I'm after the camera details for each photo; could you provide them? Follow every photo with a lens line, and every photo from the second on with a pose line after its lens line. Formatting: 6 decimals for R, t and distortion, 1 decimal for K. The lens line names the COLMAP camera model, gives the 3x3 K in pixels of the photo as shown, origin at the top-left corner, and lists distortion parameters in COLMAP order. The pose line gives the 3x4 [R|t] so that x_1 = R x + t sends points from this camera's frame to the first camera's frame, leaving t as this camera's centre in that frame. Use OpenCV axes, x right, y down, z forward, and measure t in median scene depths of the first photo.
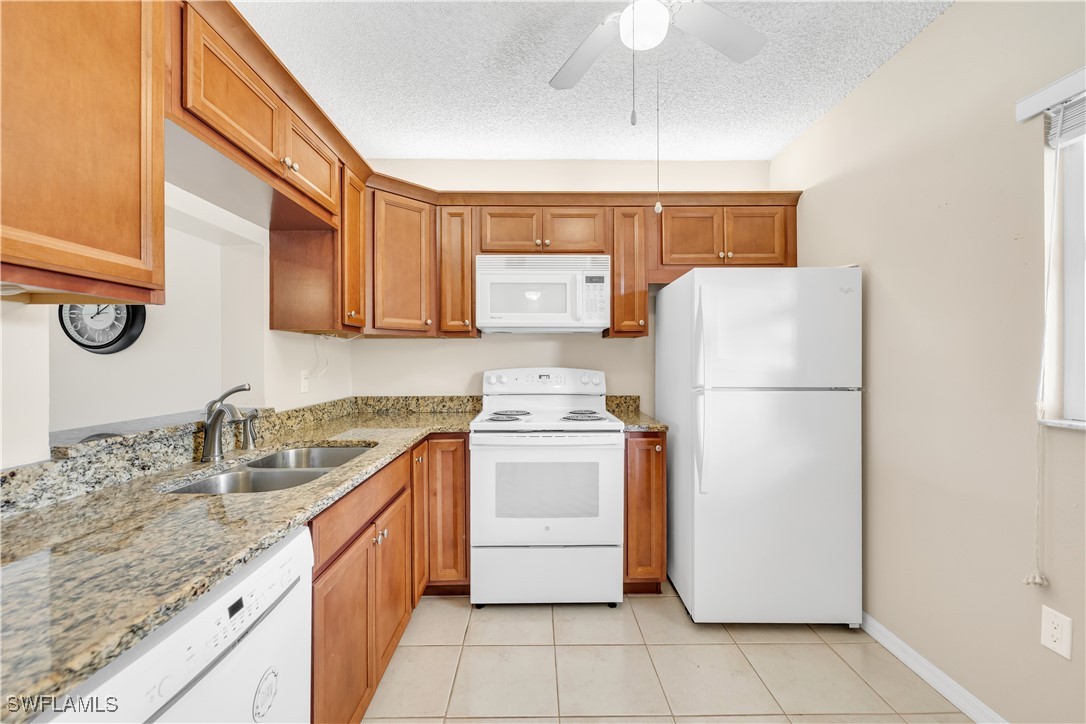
lens RADIAL K [[459.2, 0, 541.3], [0, 459.2, 358.7], [0, 0, 1]] dist [-0.002152, 0.001746]
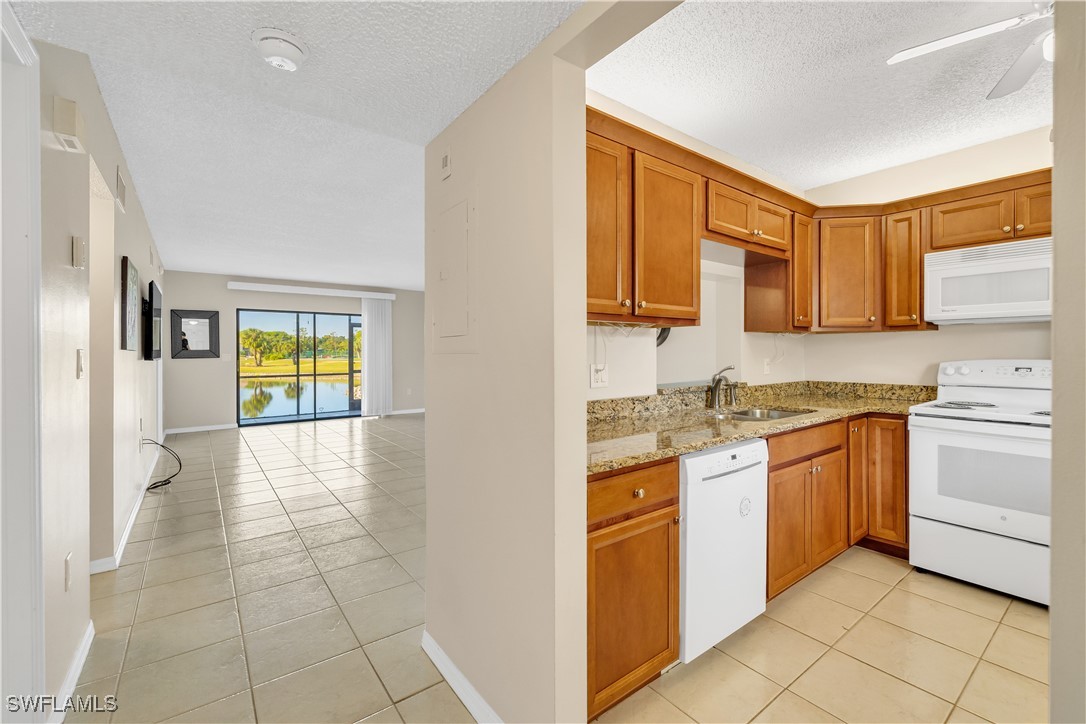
lens RADIAL K [[459.2, 0, 542.9], [0, 459.2, 354.4], [0, 0, 1]] dist [-0.002152, 0.001746]
pose [[0.591052, 0.005157, -0.806617, 0.233172], [0.002285, 0.999965, 0.008068, -0.001018], [0.806630, -0.006612, 0.591019, -0.421769]]
